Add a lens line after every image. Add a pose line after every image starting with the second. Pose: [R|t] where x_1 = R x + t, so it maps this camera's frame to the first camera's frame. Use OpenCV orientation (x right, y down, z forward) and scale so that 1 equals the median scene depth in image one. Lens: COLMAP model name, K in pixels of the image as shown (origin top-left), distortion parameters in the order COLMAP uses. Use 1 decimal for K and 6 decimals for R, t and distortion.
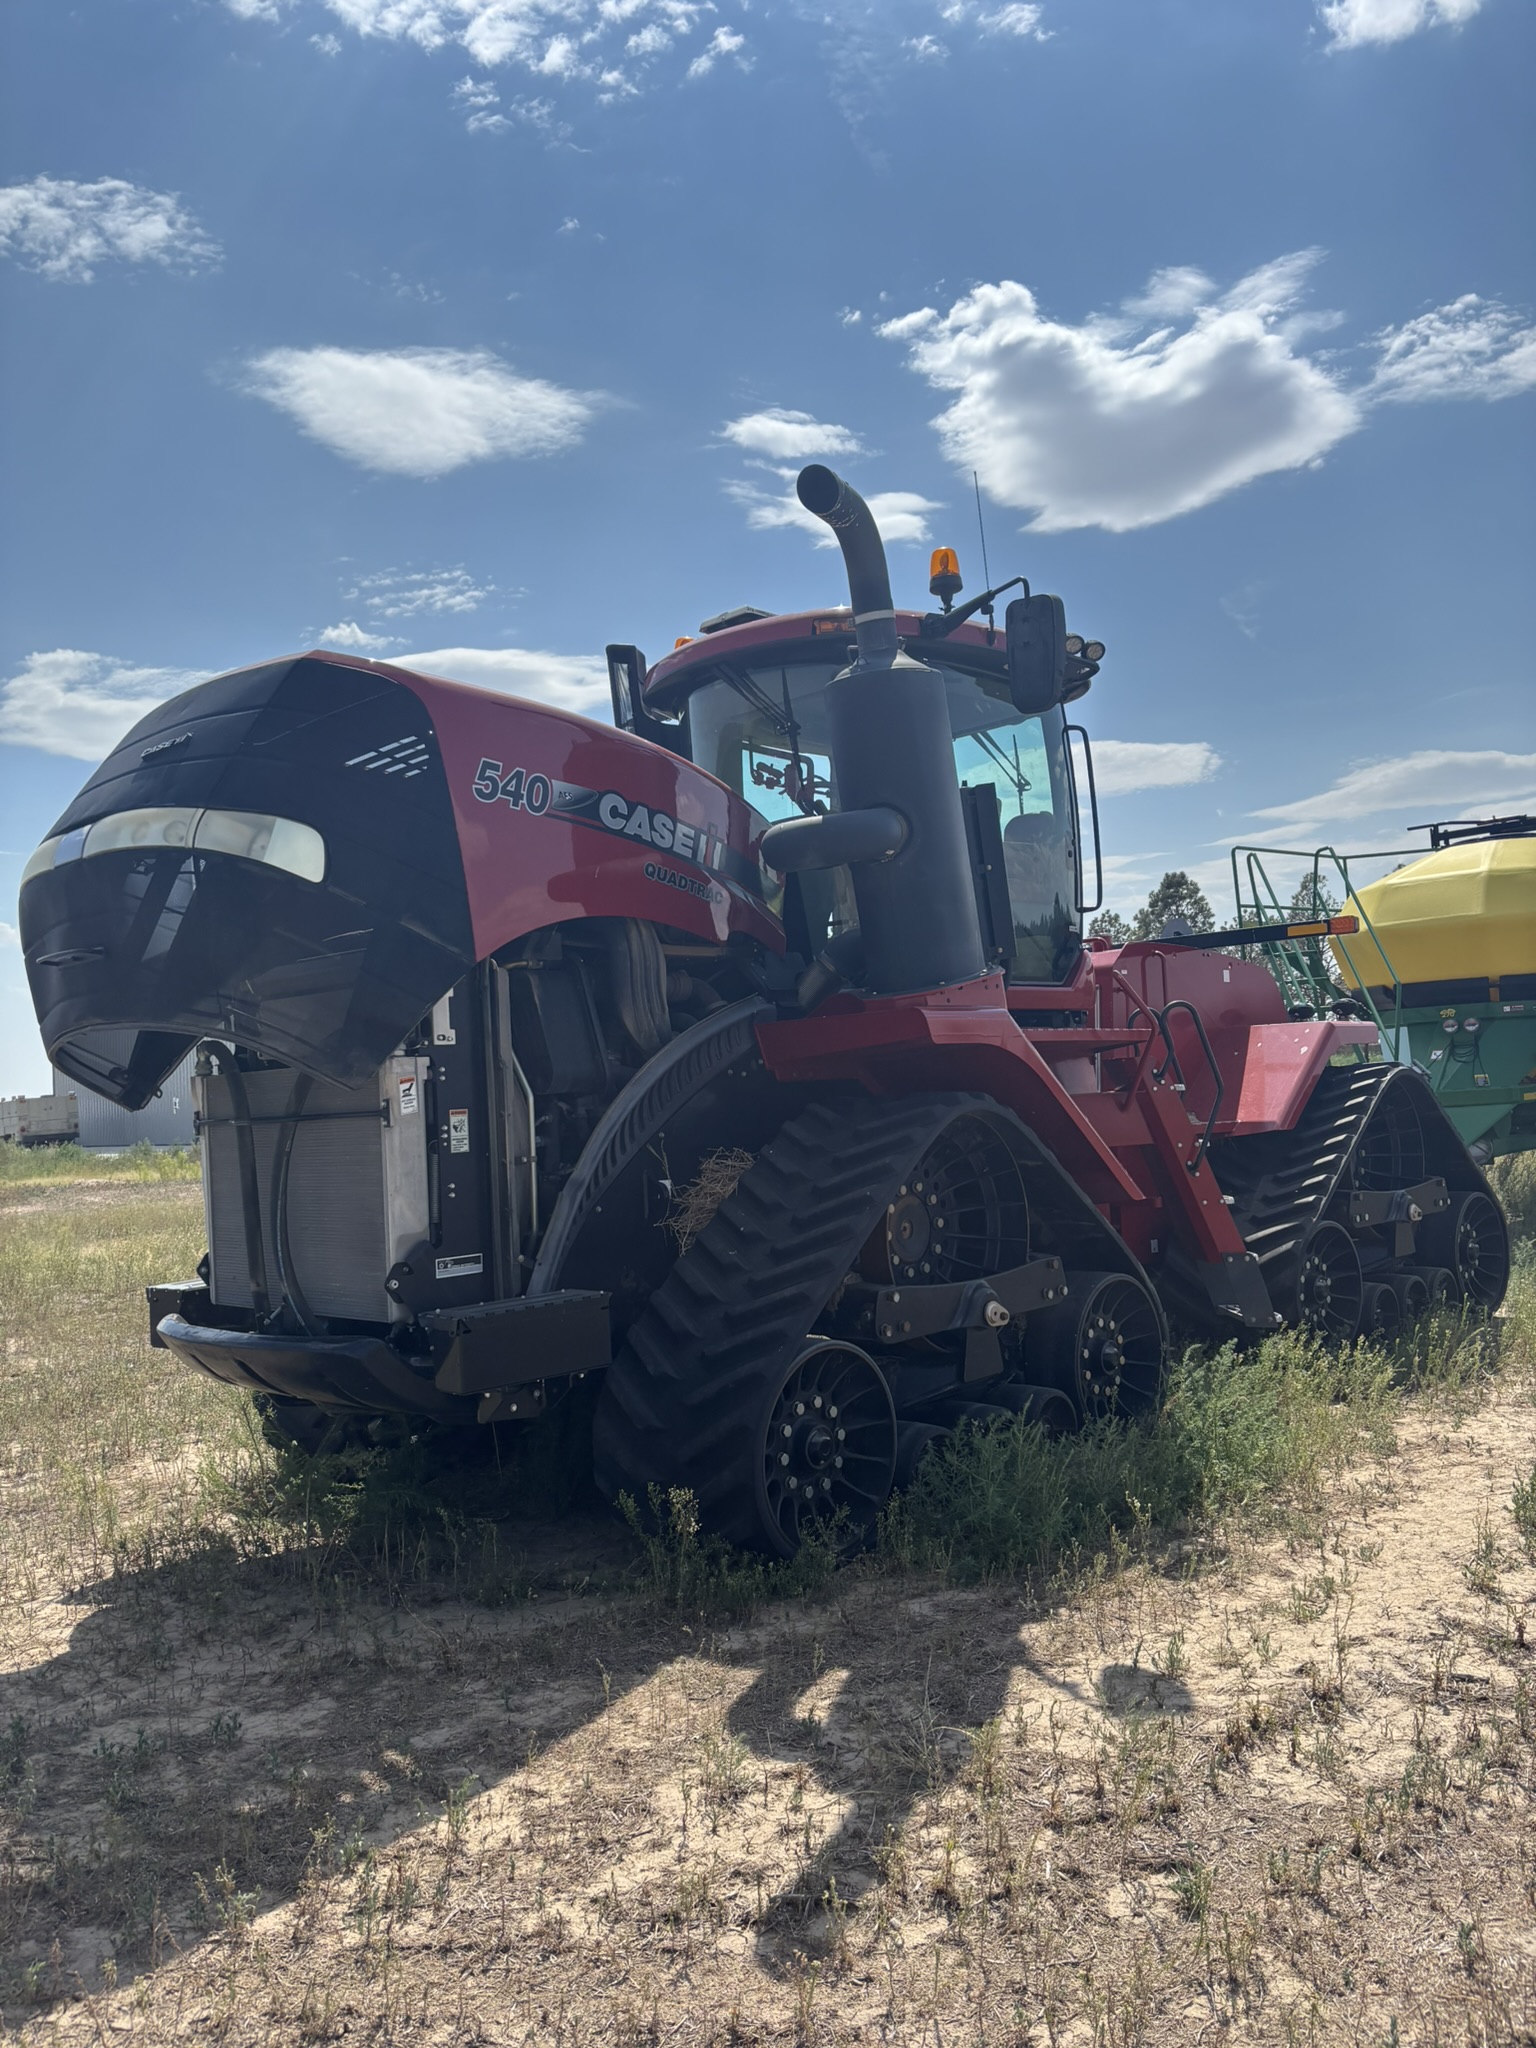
lens RADIAL K [[1523.6, 0, 768.0], [0, 1523.6, 1020.8], [0, 0, 1]] dist [0.032865, -0.055114]
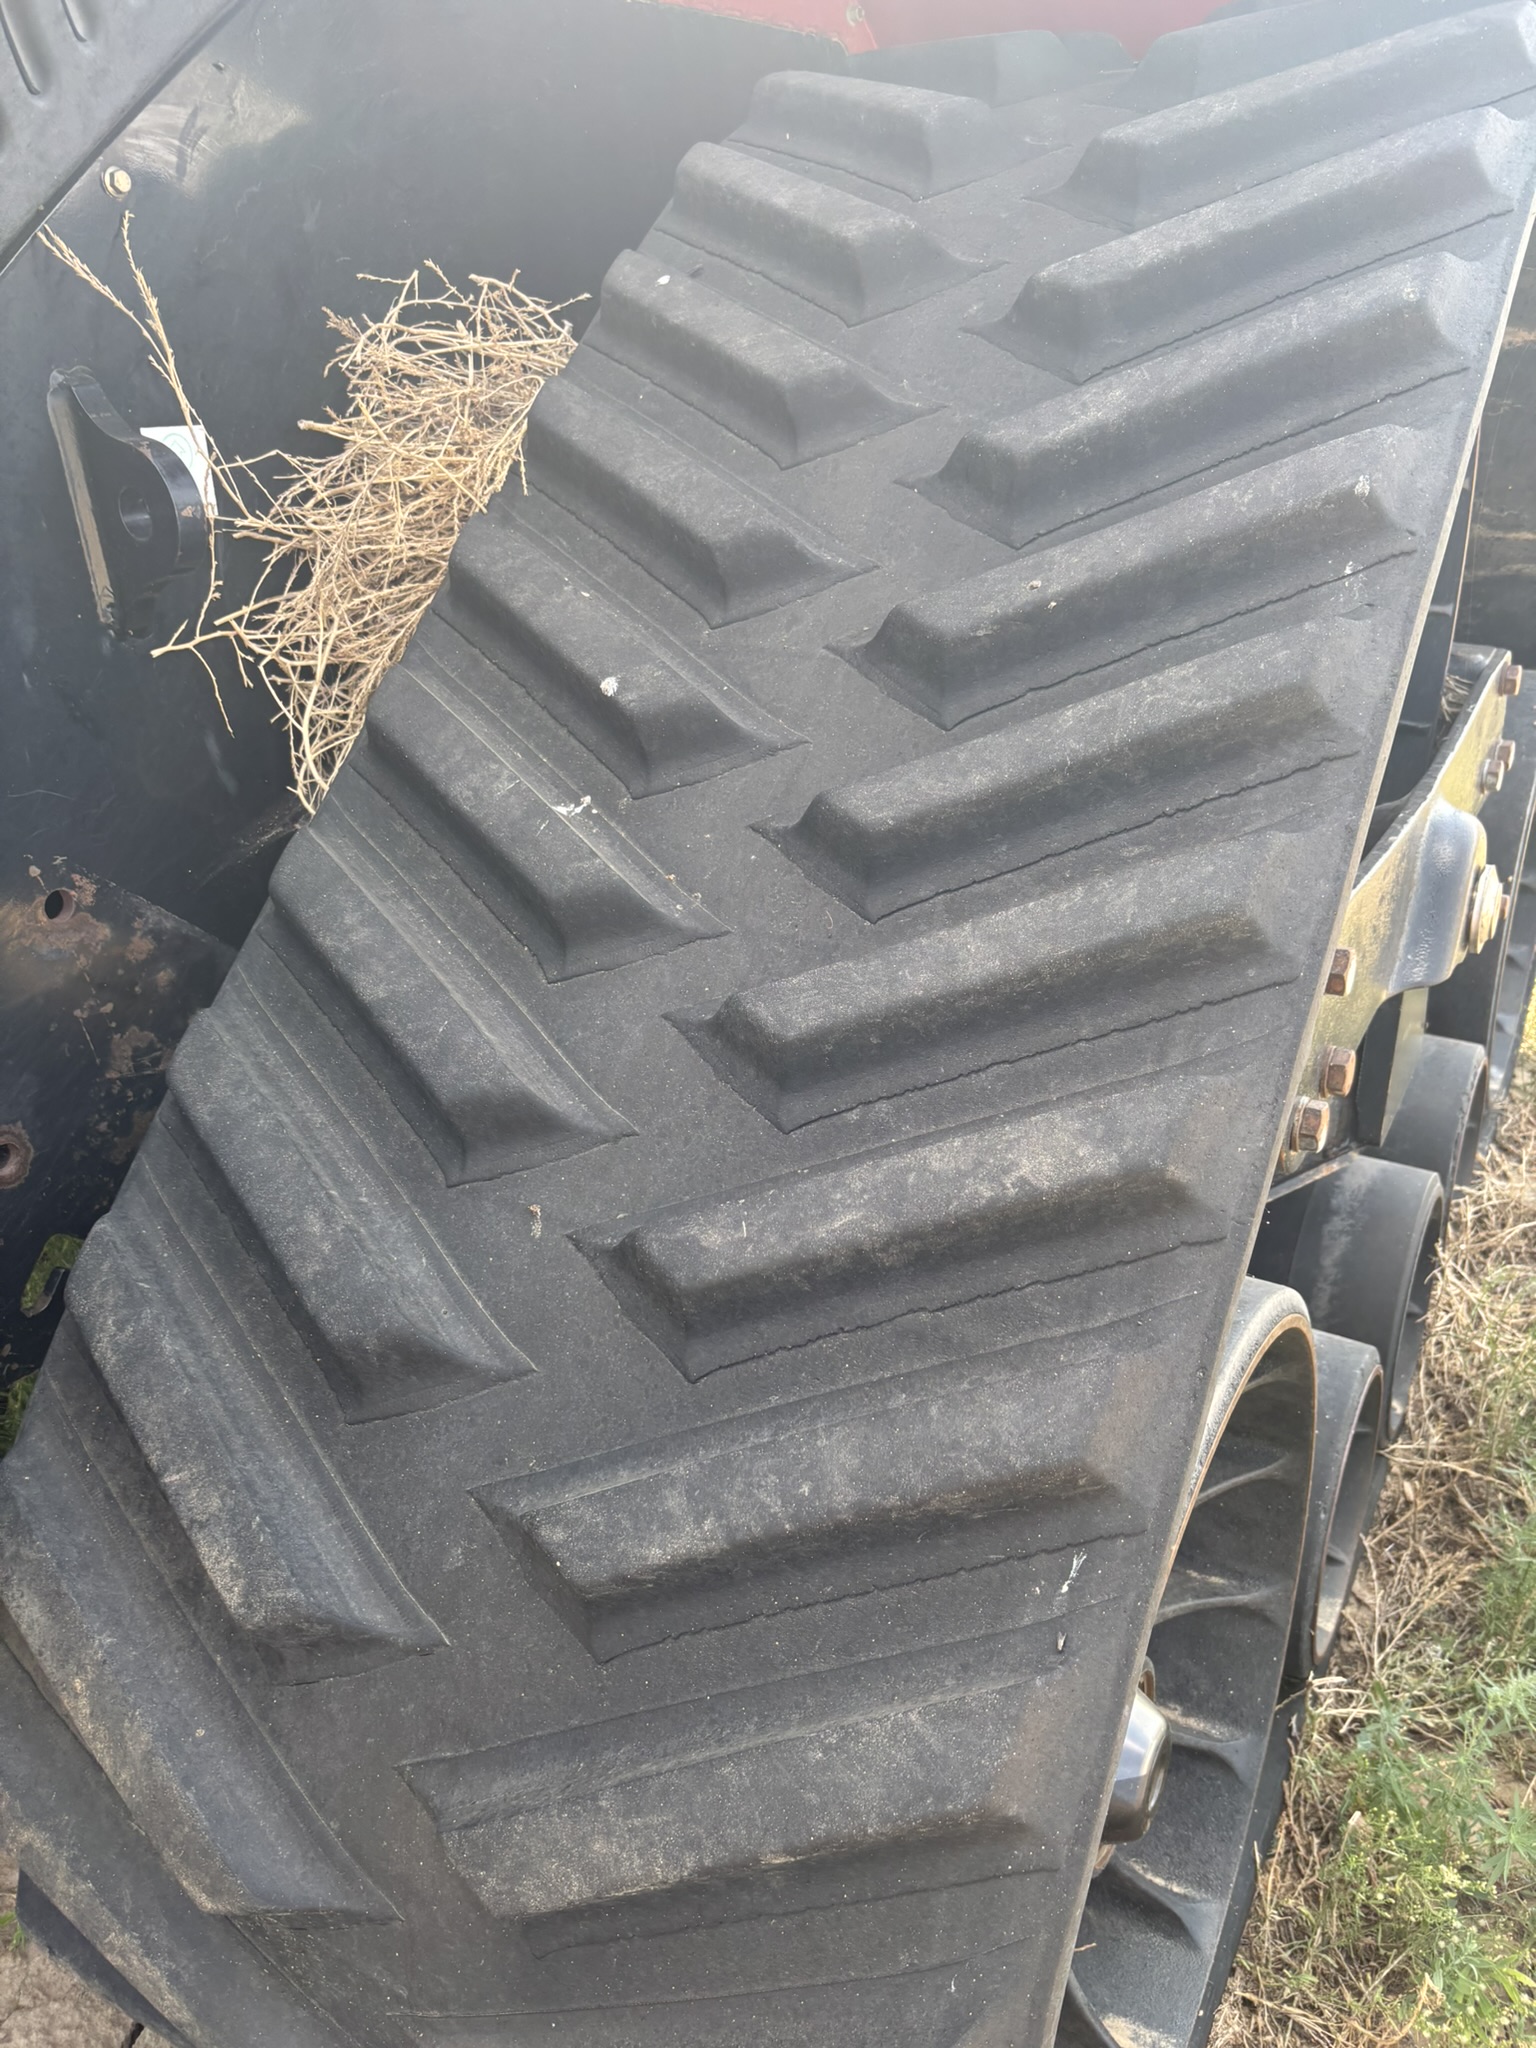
lens RADIAL K [[1523.6, 0, 765.4], [0, 1523.6, 1031.2], [0, 0, 1]] dist [0.032865, -0.055114]
pose [[0.971351, -0.099587, 0.215777, -0.042747], [-0.010885, 0.888366, 0.459007, 0.081353], [-0.237400, -0.448206, 0.861831, 0.766413]]
